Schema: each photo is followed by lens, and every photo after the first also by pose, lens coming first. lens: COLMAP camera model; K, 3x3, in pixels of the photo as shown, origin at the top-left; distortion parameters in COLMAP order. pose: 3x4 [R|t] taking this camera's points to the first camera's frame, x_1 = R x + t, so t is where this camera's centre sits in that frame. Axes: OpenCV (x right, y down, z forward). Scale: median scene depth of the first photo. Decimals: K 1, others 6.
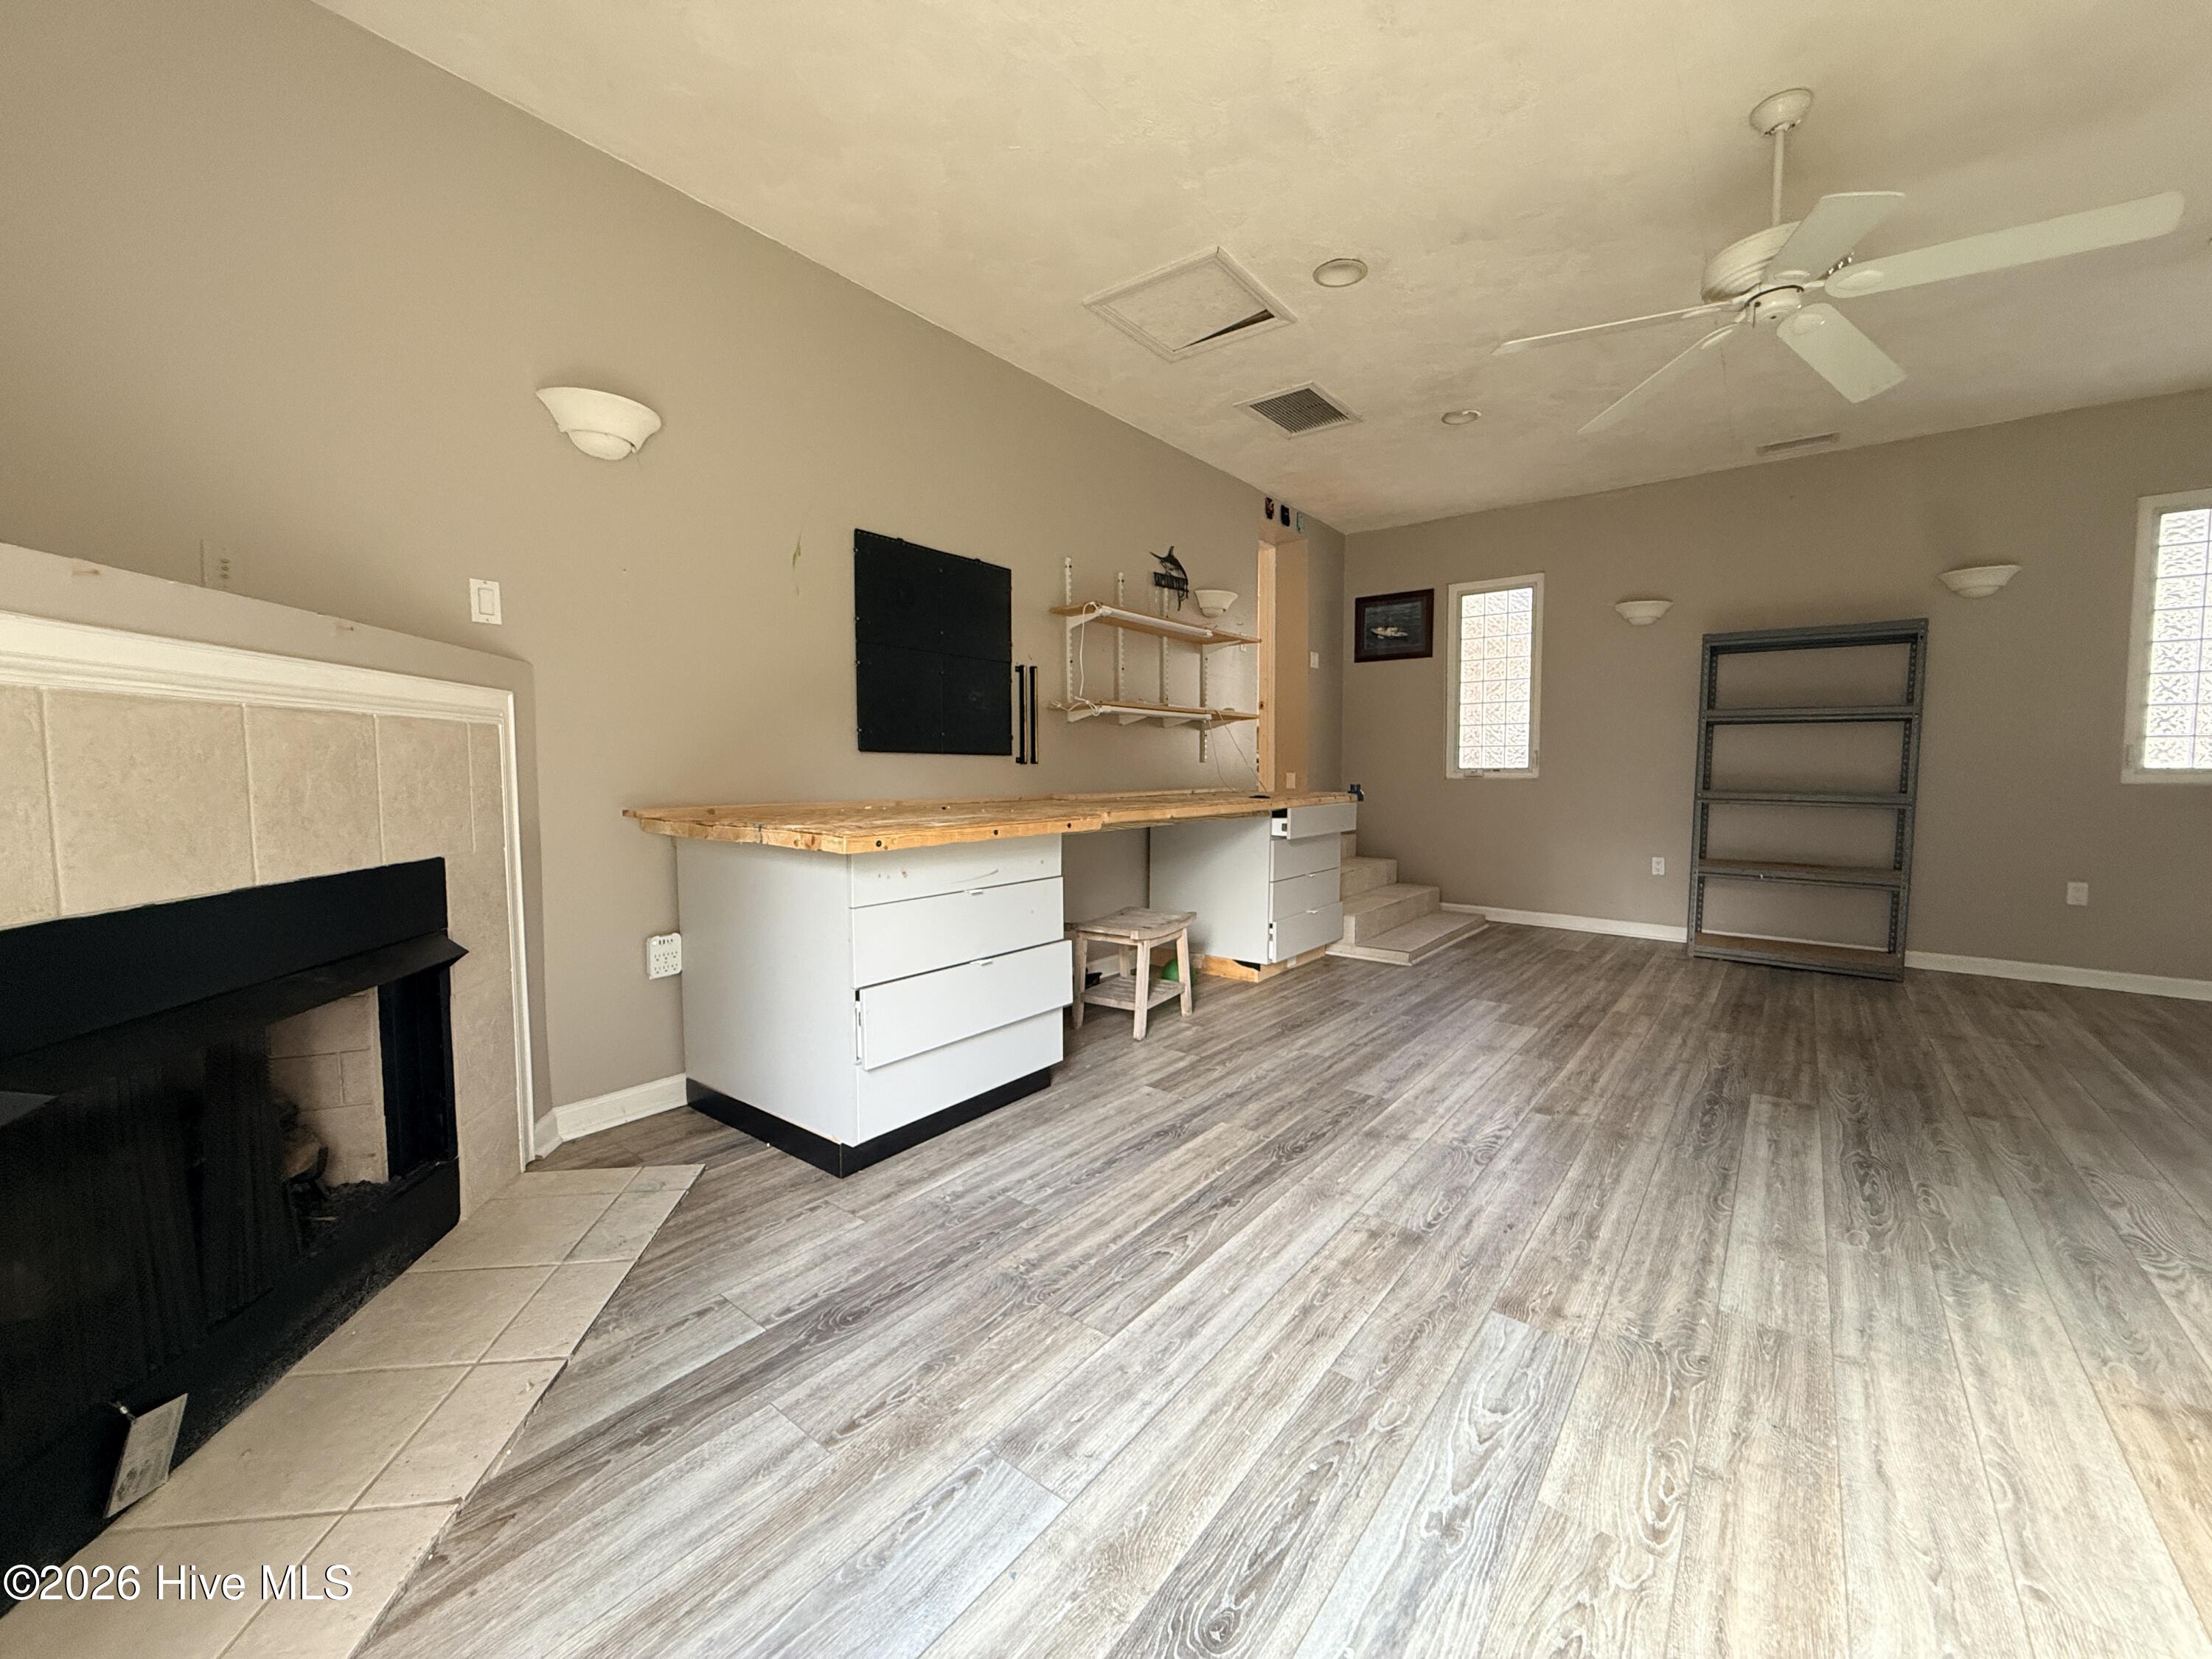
lens RADIAL K [[880.1, 0, 1098.9], [0, 880.1, 826.2], [0, 0, 1]] dist [-0.002519, 0.001048]
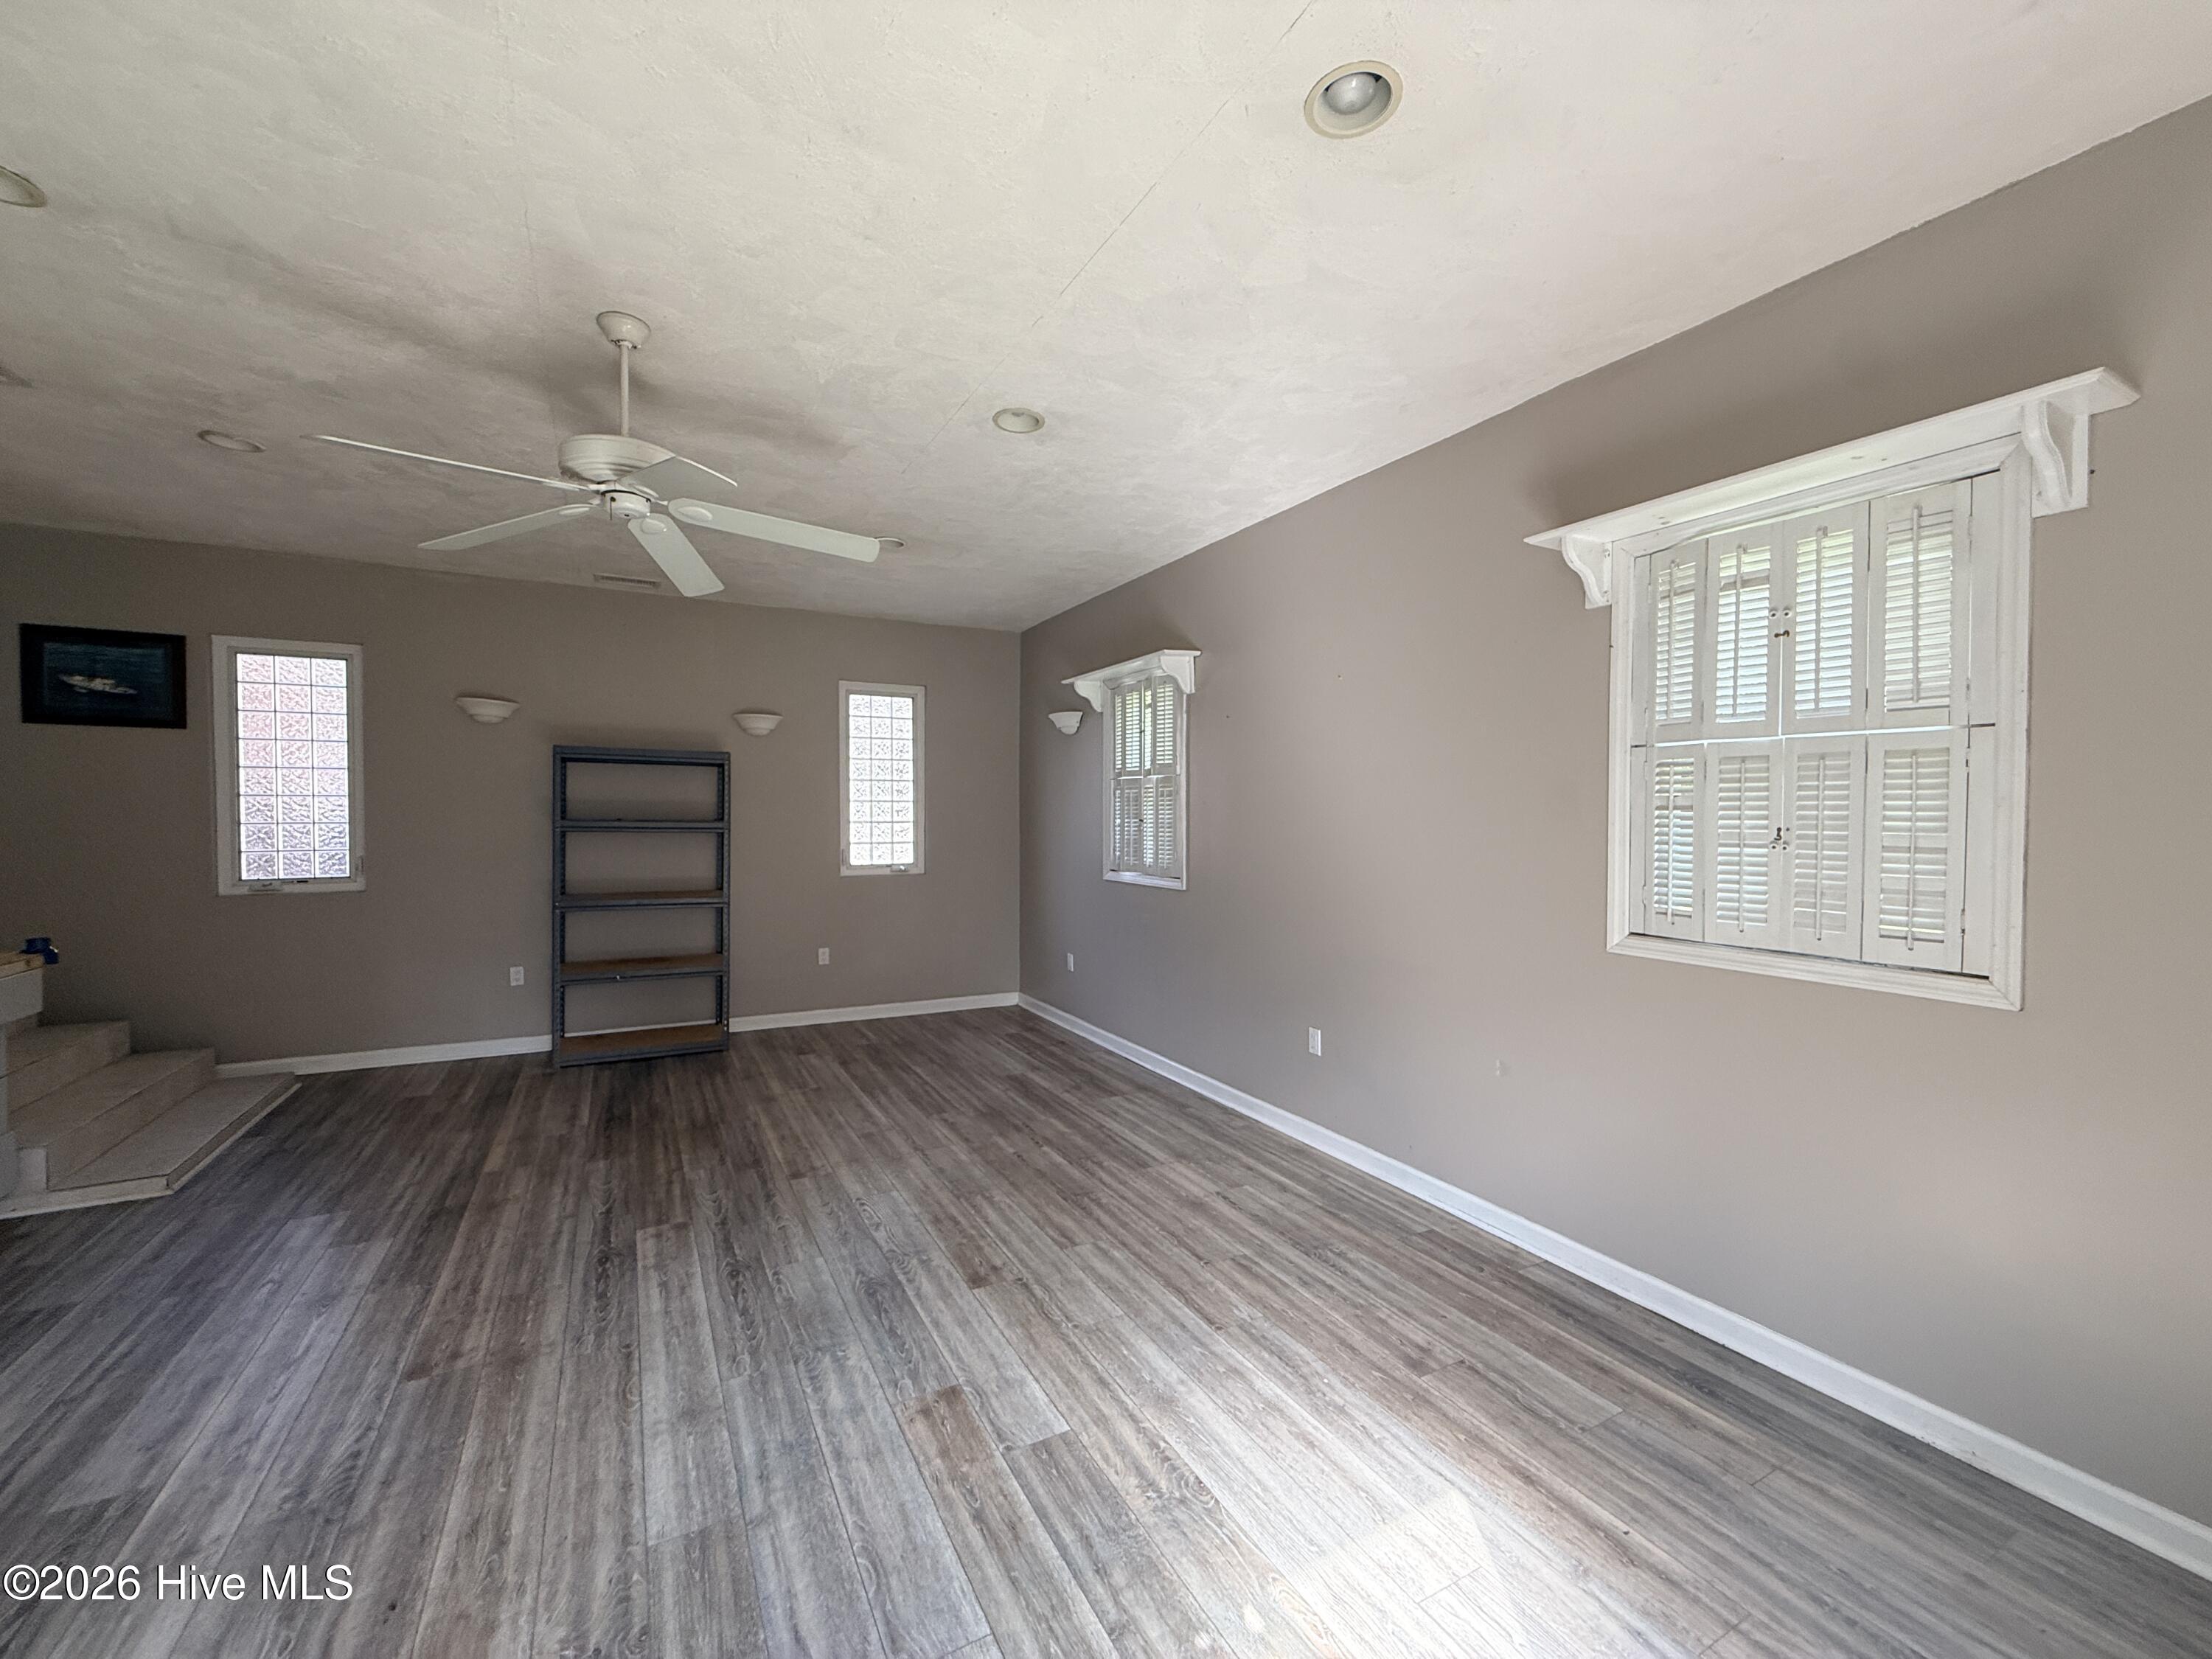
lens RADIAL K [[880.1, 0, 1103.6], [0, 880.1, 830.7], [0, 0, 1]] dist [-0.002519, 0.001048]
pose [[0.386399, -0.012424, 0.922248, 0.006651], [0.057586, 0.998283, -0.010679, -0.112914], [-0.920532, 0.057234, 0.386451, 0.062059]]
